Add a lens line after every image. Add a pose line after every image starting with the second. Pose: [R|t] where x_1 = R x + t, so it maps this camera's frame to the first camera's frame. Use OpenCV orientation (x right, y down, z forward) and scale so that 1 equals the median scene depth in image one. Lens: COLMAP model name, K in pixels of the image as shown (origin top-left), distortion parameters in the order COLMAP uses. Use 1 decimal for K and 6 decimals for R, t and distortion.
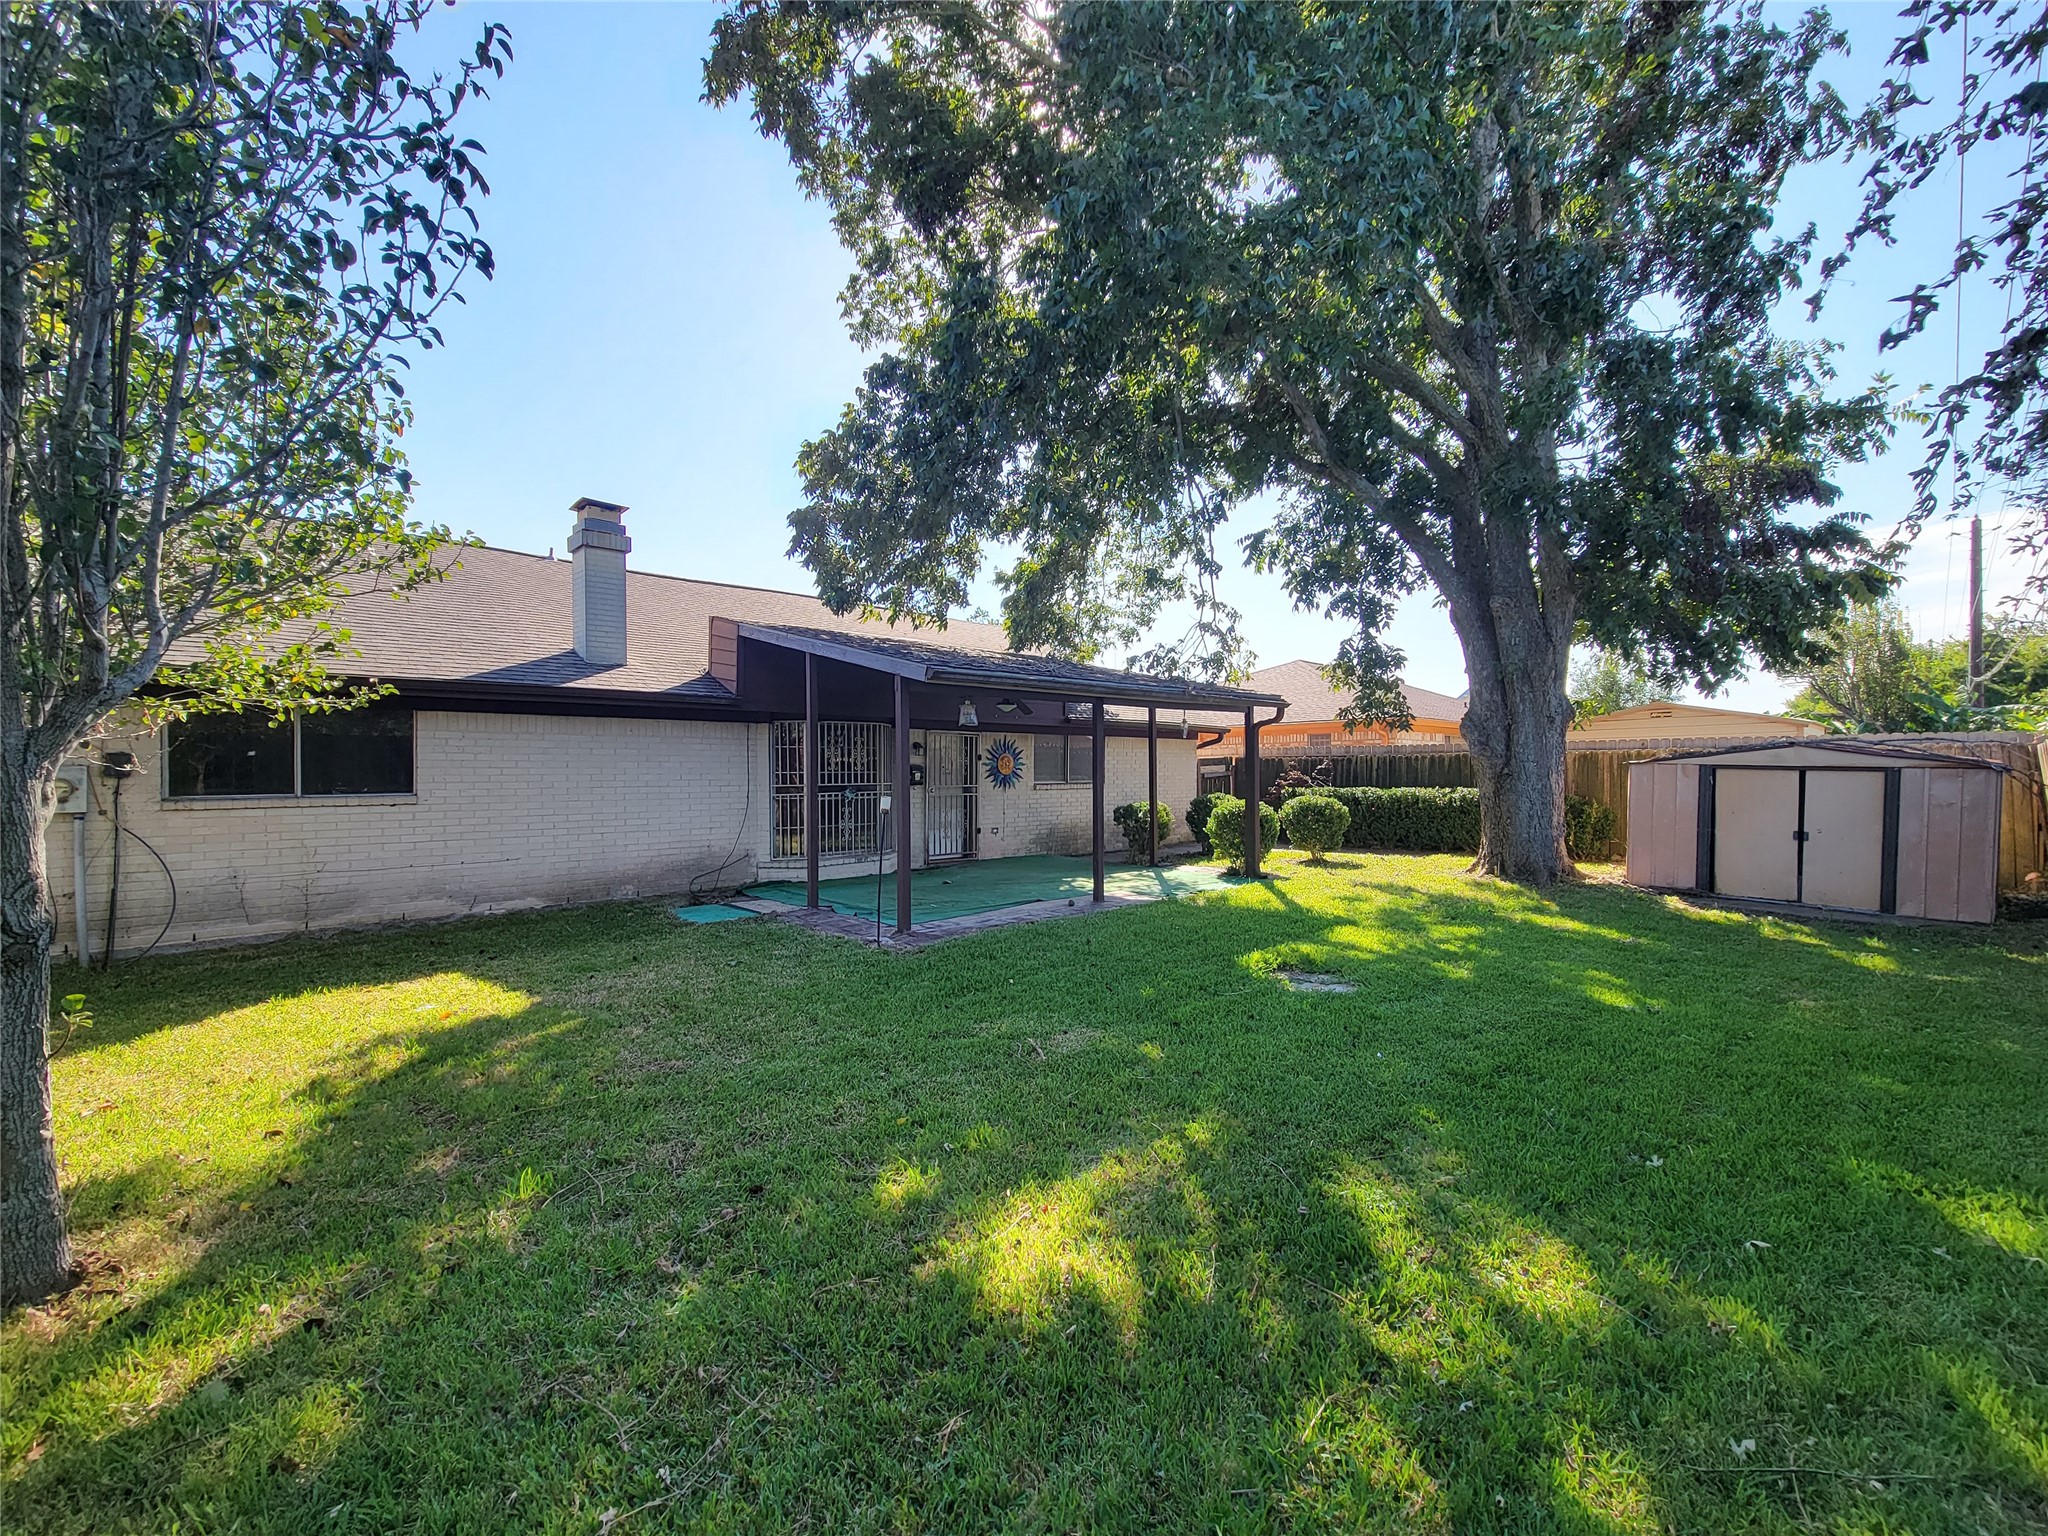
lens RADIAL K [[838.3, 0, 1003.6], [0, 838.3, 767.4], [0, 0, 1]] dist [0.002659, -0.000107]
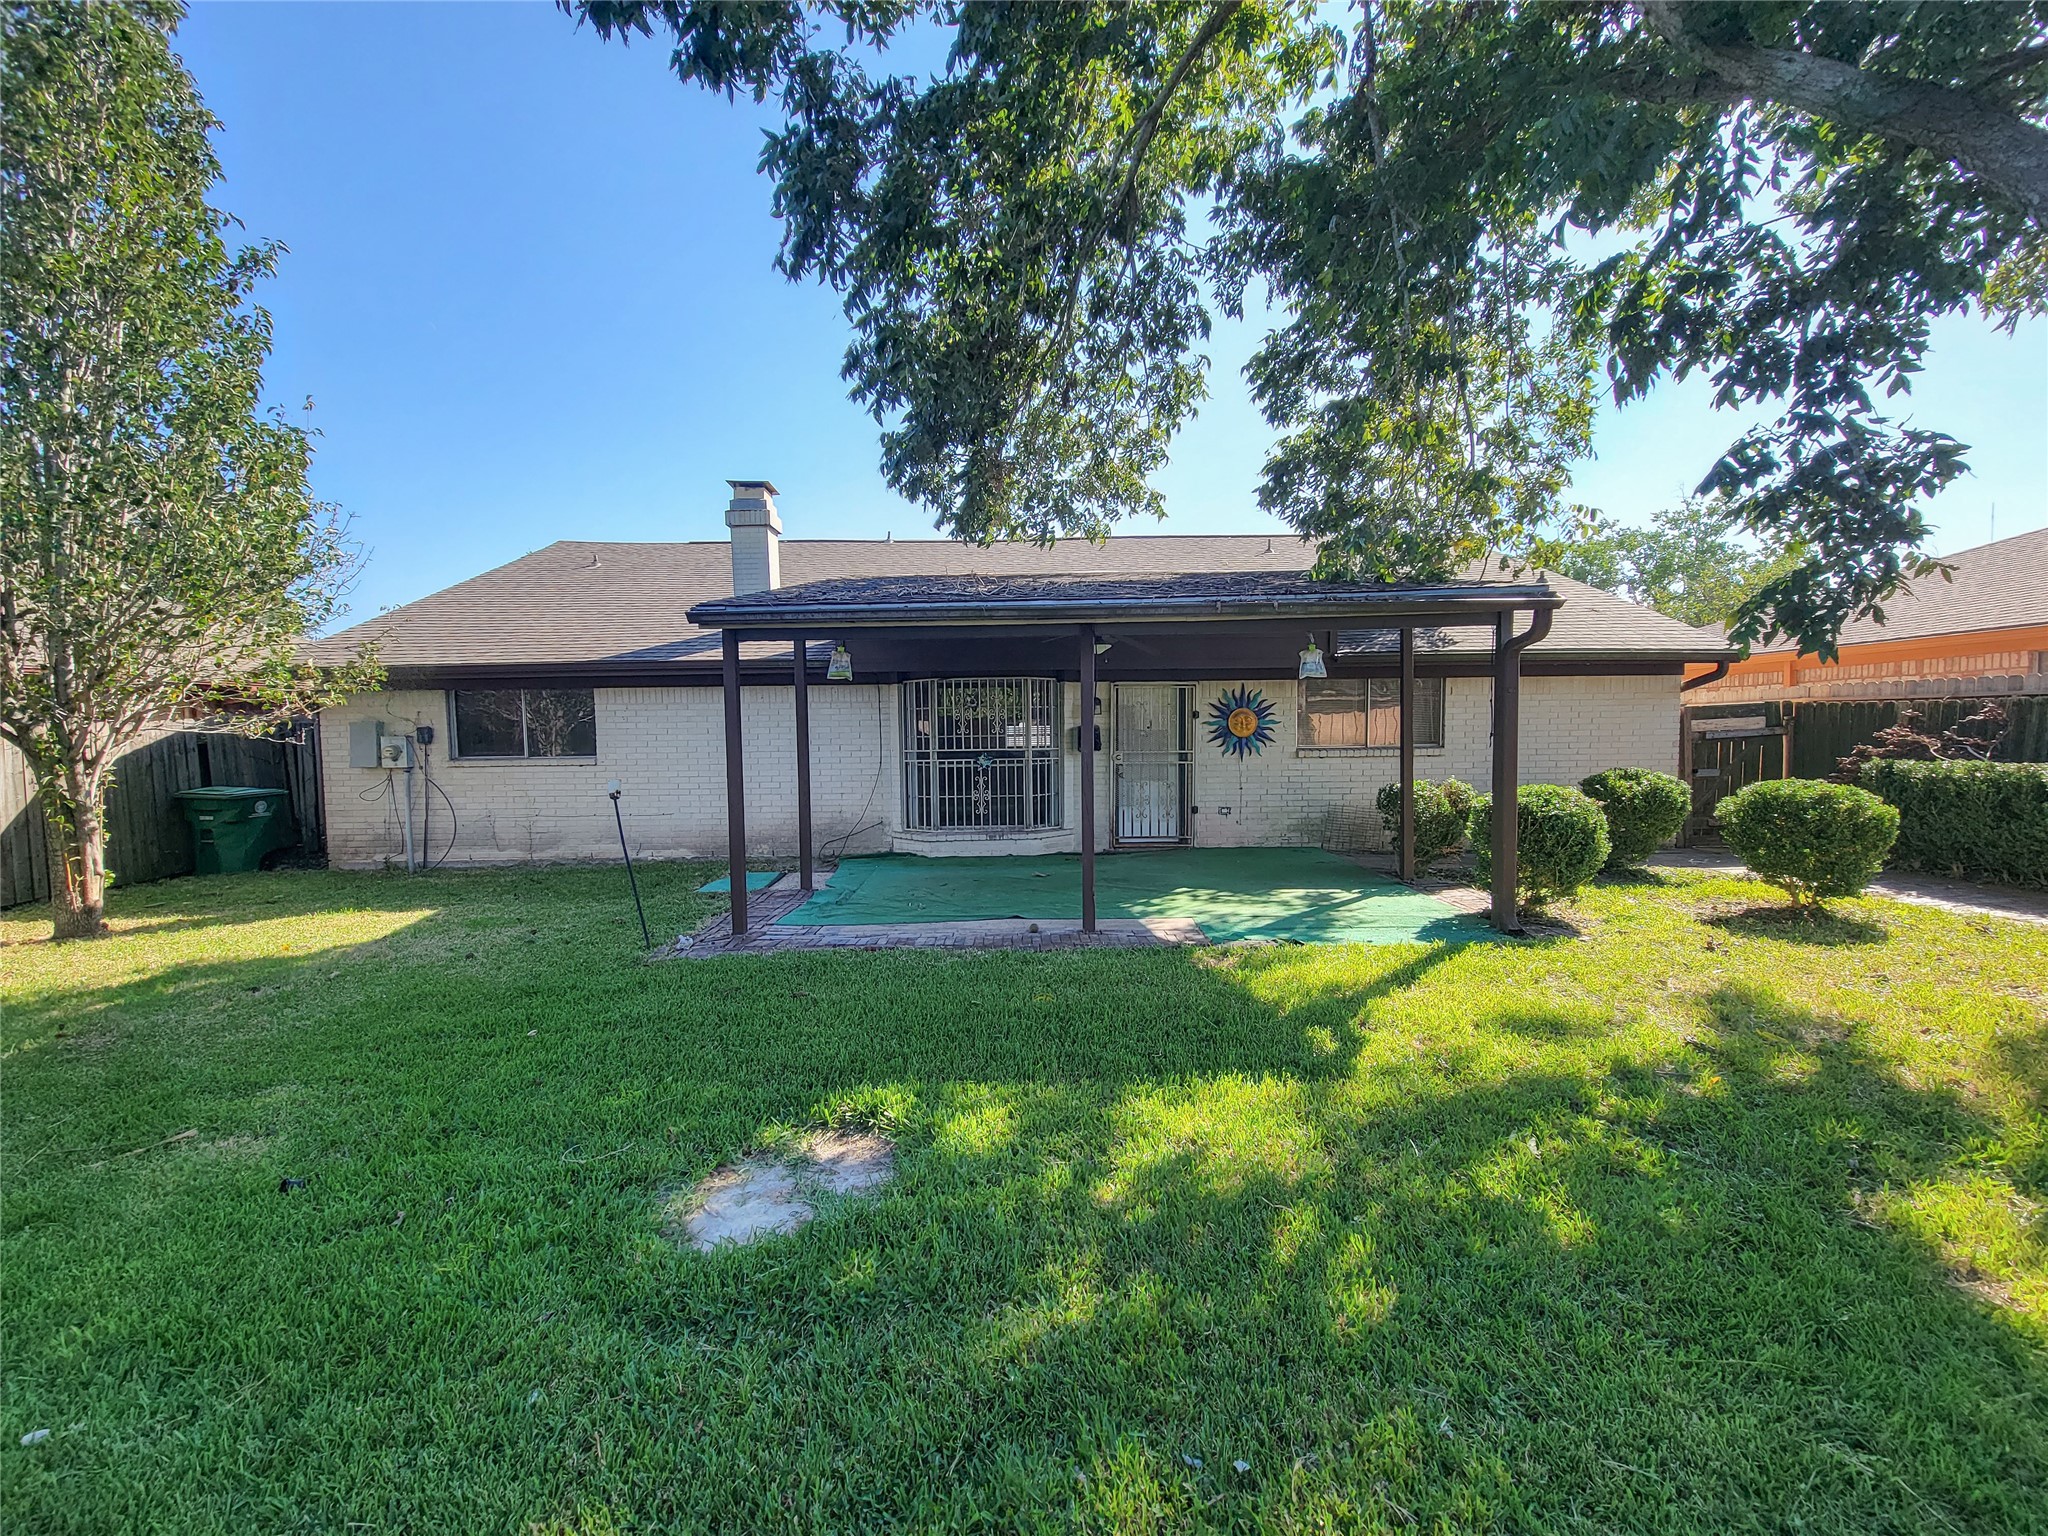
lens RADIAL K [[838.3, 0, 1015.8], [0, 838.3, 771.0], [0, 0, 1]] dist [0.002659, -0.000107]
pose [[0.739996, 0.025183, -0.672140, 0.433836], [0.011935, 0.998650, 0.050557, -0.001349], [0.672505, -0.045434, 0.738696, 0.387007]]
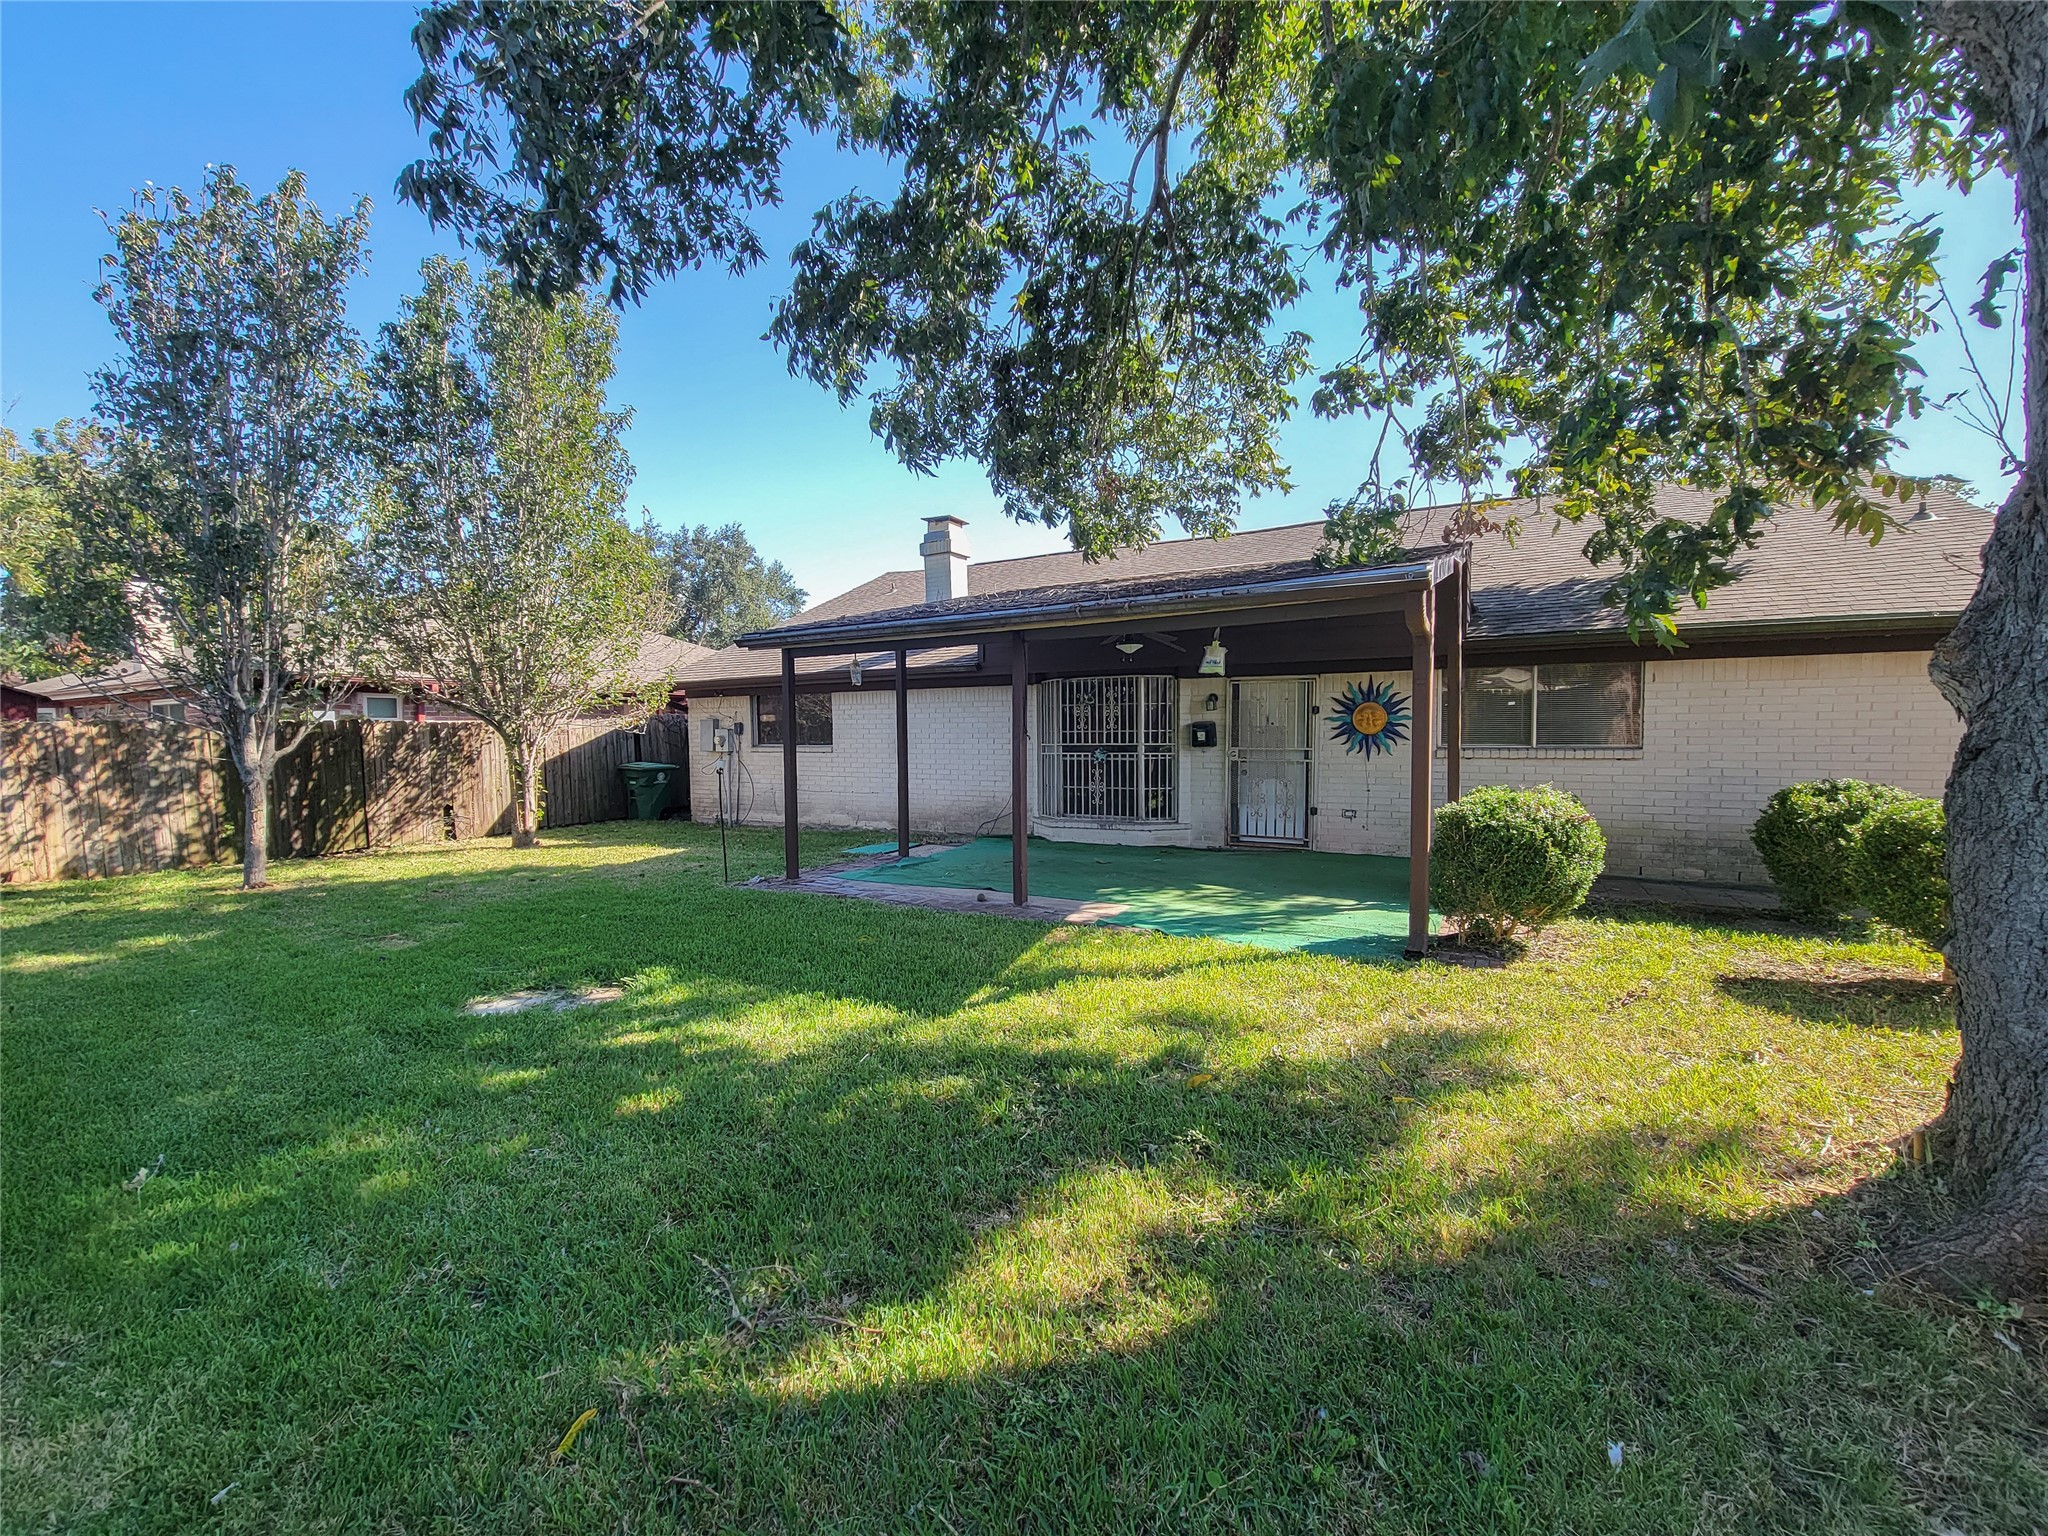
lens RADIAL K [[838.3, 0, 1003.1], [0, 838.3, 781.4], [0, 0, 1]] dist [0.002659, -0.000107]
pose [[0.312485, 0.058796, -0.948101, 0.685989], [0.010856, 0.997796, 0.065456, -0.000934], [0.949861, -0.030746, 0.311158, 0.617330]]
